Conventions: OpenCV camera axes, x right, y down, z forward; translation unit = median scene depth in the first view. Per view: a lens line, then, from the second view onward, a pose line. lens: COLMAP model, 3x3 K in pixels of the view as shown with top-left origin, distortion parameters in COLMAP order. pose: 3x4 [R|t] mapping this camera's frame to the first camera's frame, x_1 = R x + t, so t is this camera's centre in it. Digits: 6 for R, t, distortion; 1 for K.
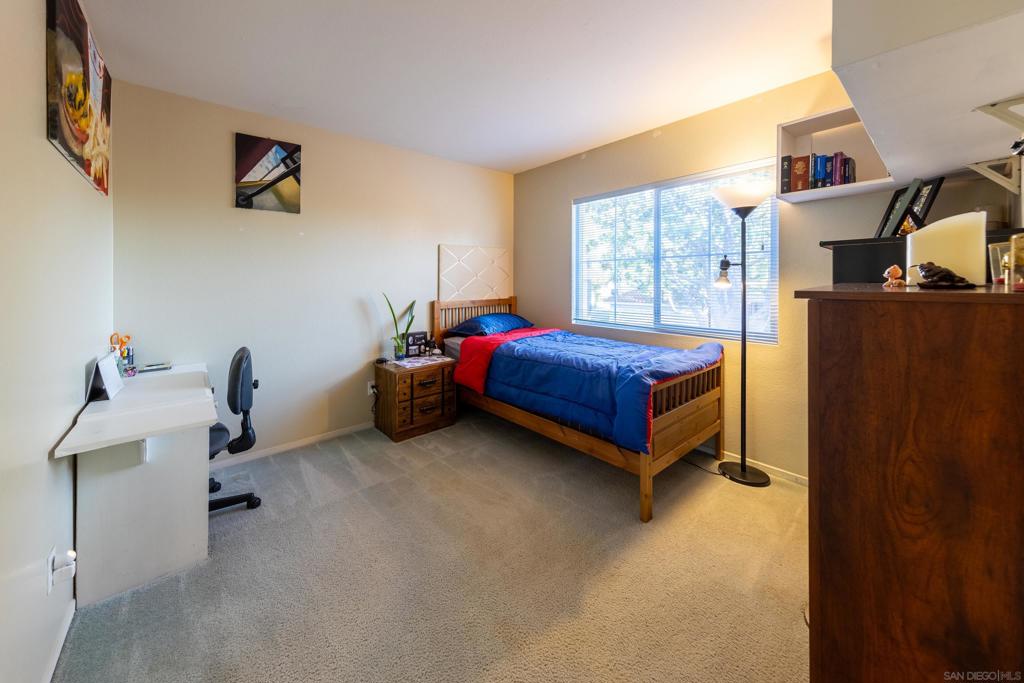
lens RADIAL K [[375.3, 0, 511.6], [0, 375.3, 281.9], [0, 0, 1]] dist [-0.000501, -0.000158]
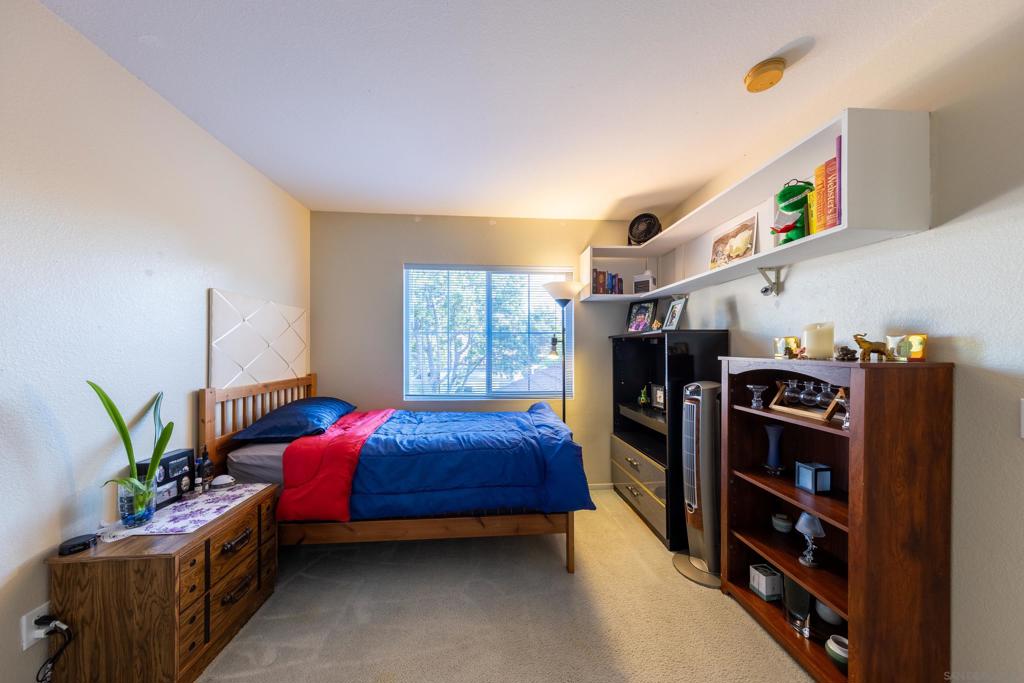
lens RADIAL K [[316.3, 0, 511.7], [0, 316.3, 350.0], [0, 0, 1]] dist [0.001262, -0.000057]
pose [[0.598678, 0.008043, 0.800950, -0.338310], [-0.002387, 0.999963, -0.008257, -0.005463], [-0.800986, 0.003032, 0.598675, 0.392897]]
